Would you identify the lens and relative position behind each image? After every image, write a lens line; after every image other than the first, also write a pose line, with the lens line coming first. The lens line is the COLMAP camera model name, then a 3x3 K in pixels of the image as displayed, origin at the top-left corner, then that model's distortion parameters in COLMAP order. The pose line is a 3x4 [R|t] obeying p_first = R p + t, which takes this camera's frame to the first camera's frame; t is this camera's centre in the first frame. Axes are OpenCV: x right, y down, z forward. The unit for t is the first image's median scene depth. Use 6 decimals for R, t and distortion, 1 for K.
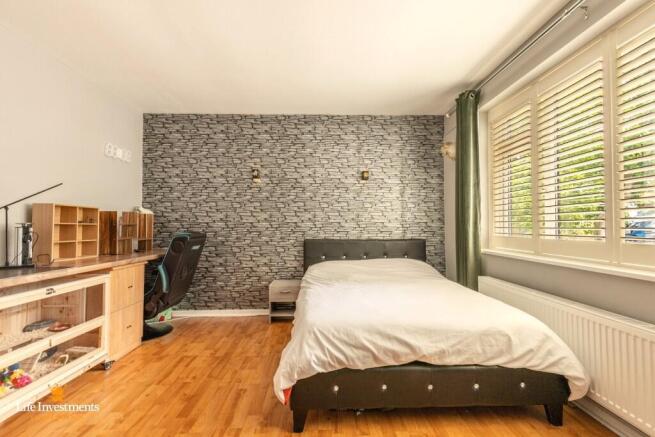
lens RADIAL K [[297.6, 0, 327.5], [0, 297.6, 219.3], [0, 0, 1]] dist [0.006554, 0.000385]
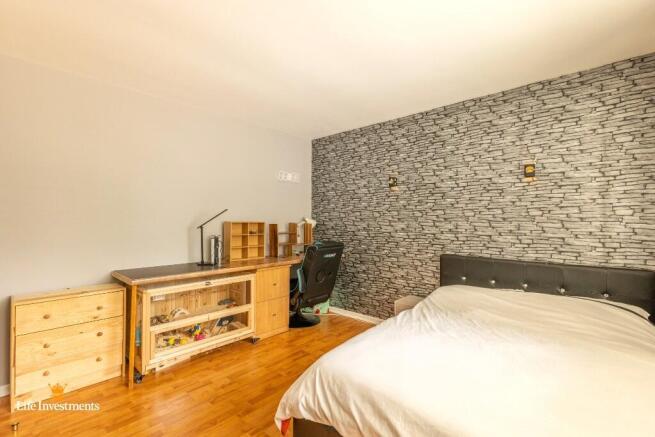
lens RADIAL K [[297.6, 0, 327.5], [0, 297.6, 219.3], [0, 0, 1]] dist [0.006554, 0.000385]
pose [[0.725097, 0.000761, -0.688646, 0.277645], [0.013388, 0.999795, 0.015202, -0.050681], [0.688516, -0.020243, 0.724938, 0.161094]]
